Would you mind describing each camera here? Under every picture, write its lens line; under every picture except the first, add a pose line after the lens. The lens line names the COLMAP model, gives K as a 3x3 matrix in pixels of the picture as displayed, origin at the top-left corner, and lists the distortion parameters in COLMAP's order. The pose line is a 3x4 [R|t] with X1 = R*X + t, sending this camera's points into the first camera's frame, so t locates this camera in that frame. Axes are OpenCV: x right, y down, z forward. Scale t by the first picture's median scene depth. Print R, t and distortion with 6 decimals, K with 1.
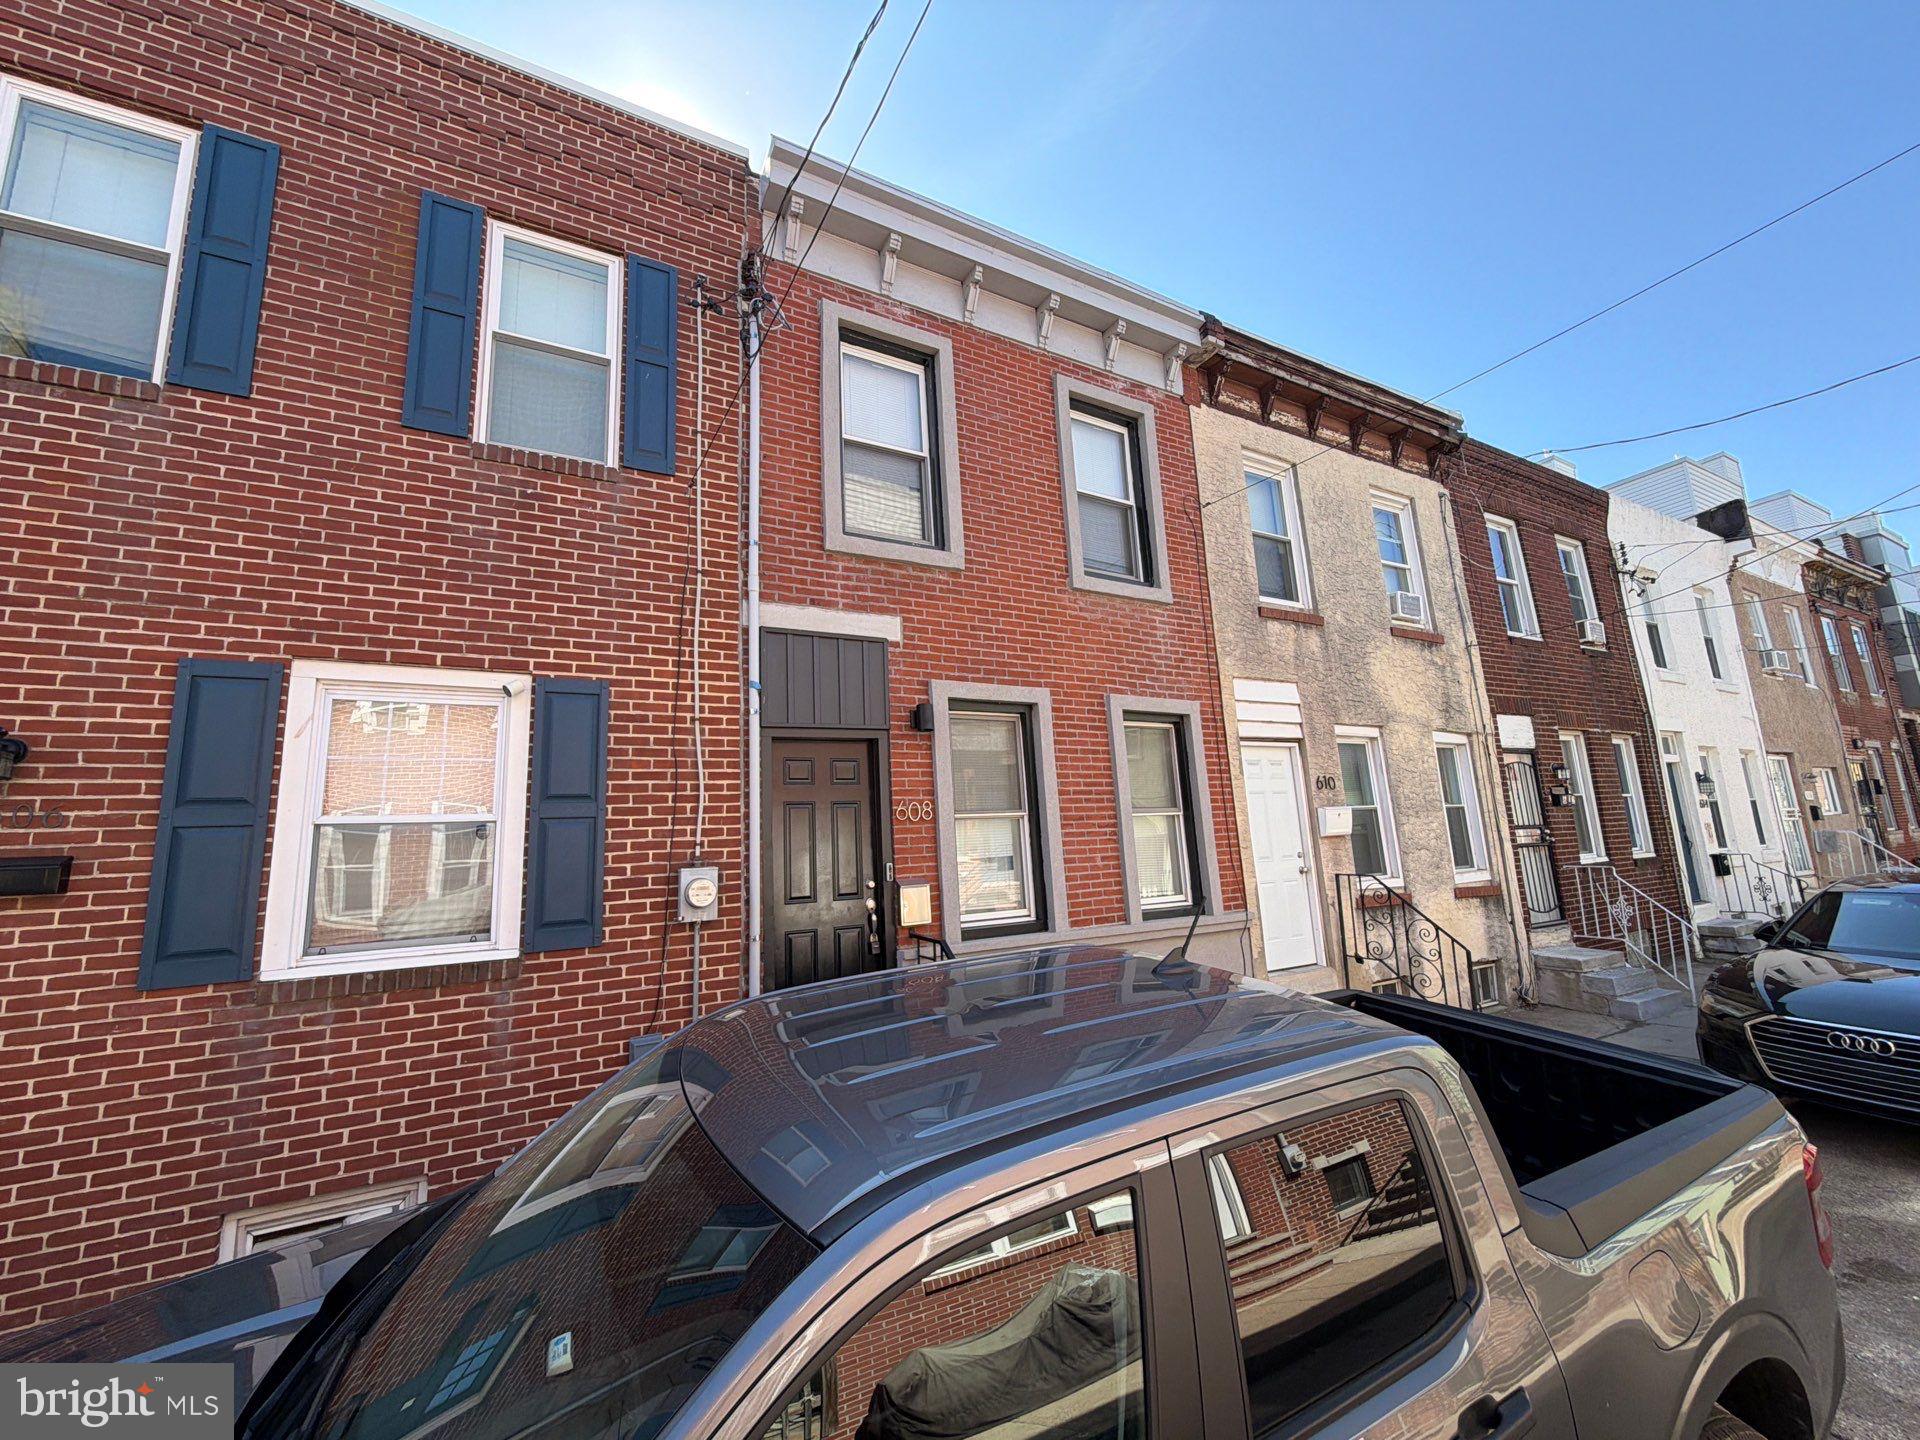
lens RADIAL K [[763.2, 0, 963.6], [0, 763.2, 714.9], [0, 0, 1]] dist [0.001507, -0.000326]
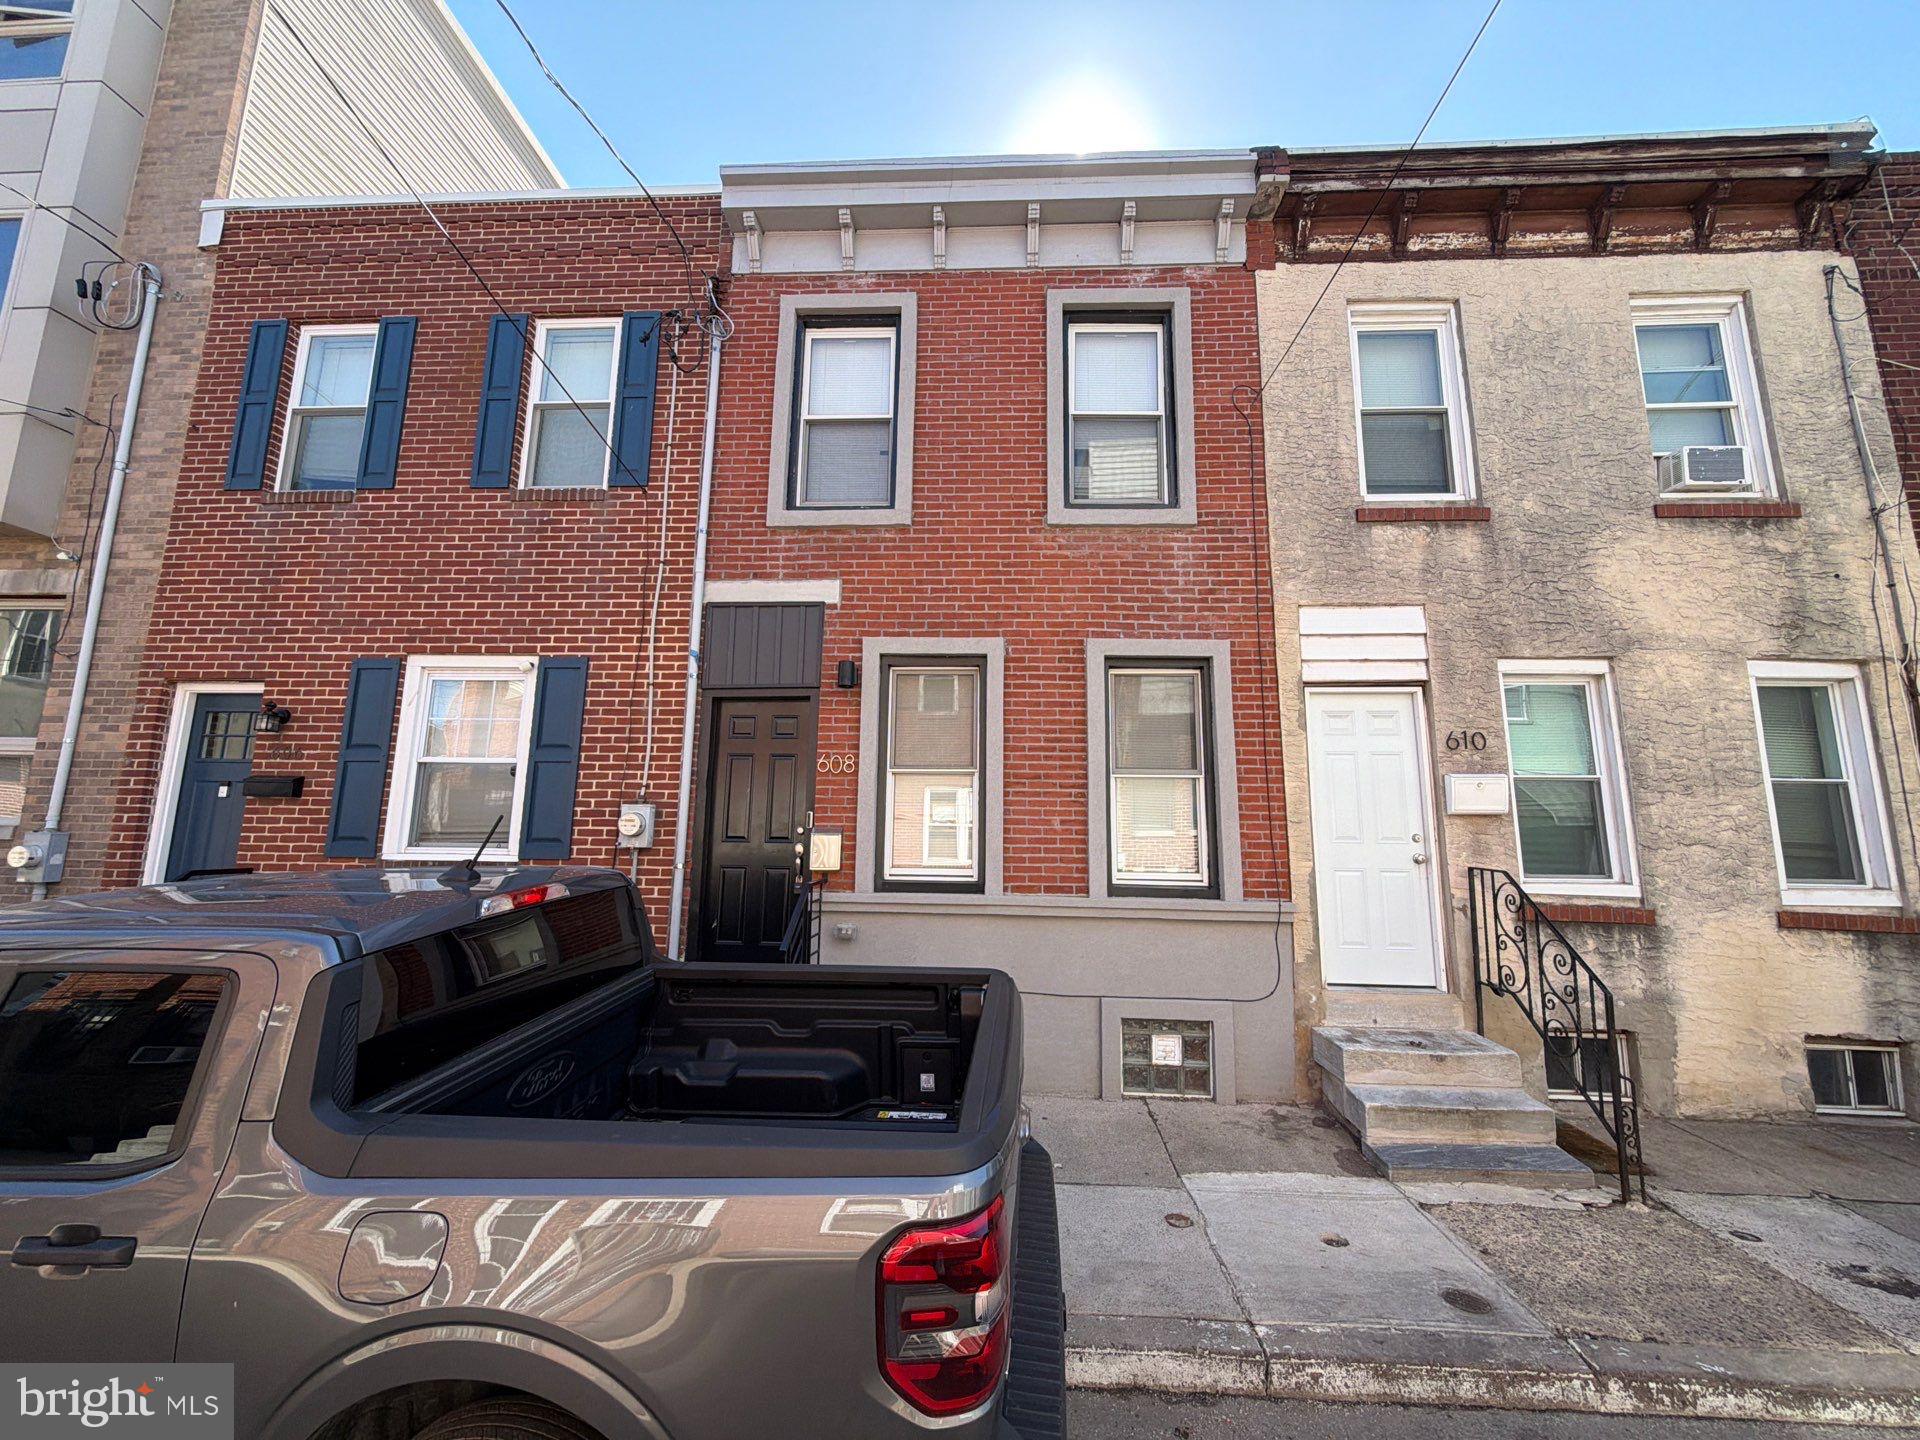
lens RADIAL K [[763.2, 0, 959.8], [0, 763.2, 720.0], [0, 0, 1]] dist [0.001507, -0.000326]
pose [[0.849561, -0.024437, -0.526924, 0.550174], [0.039281, 0.999084, 0.016999, 0.047648], [0.526026, -0.035140, 0.849742, 0.175203]]
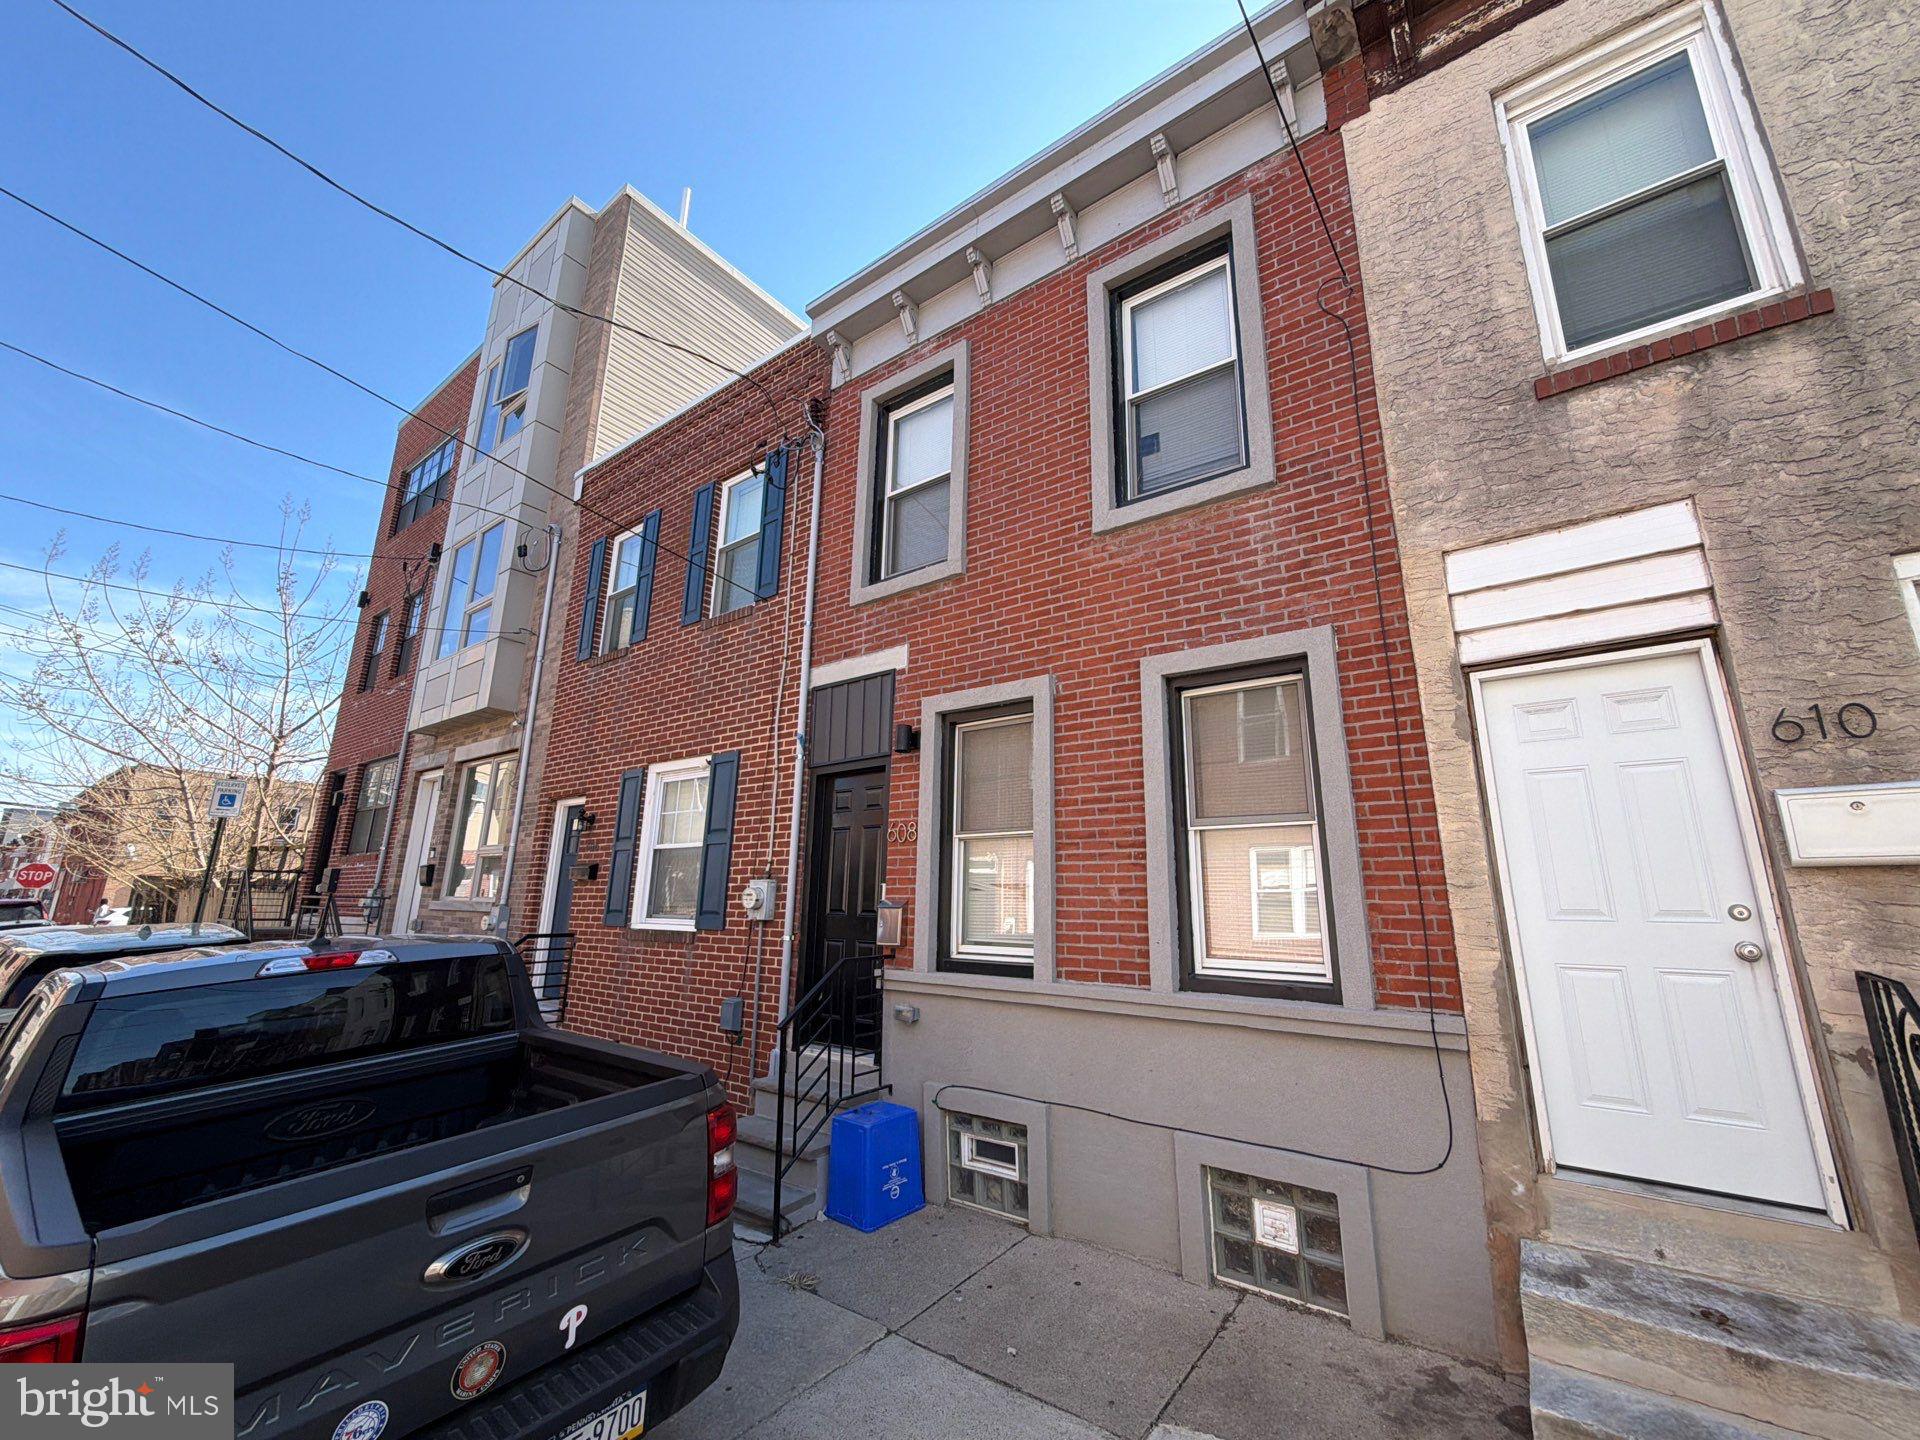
lens RADIAL K [[763.2, 0, 961.1], [0, 763.2, 716.7], [0, 0, 1]] dist [0.001507, -0.000326]
pose [[0.416589, -0.165866, -0.893836, 0.777219], [0.129459, 0.984018, -0.122264, 0.094617], [0.899830, -0.064781, 0.431404, 0.561453]]
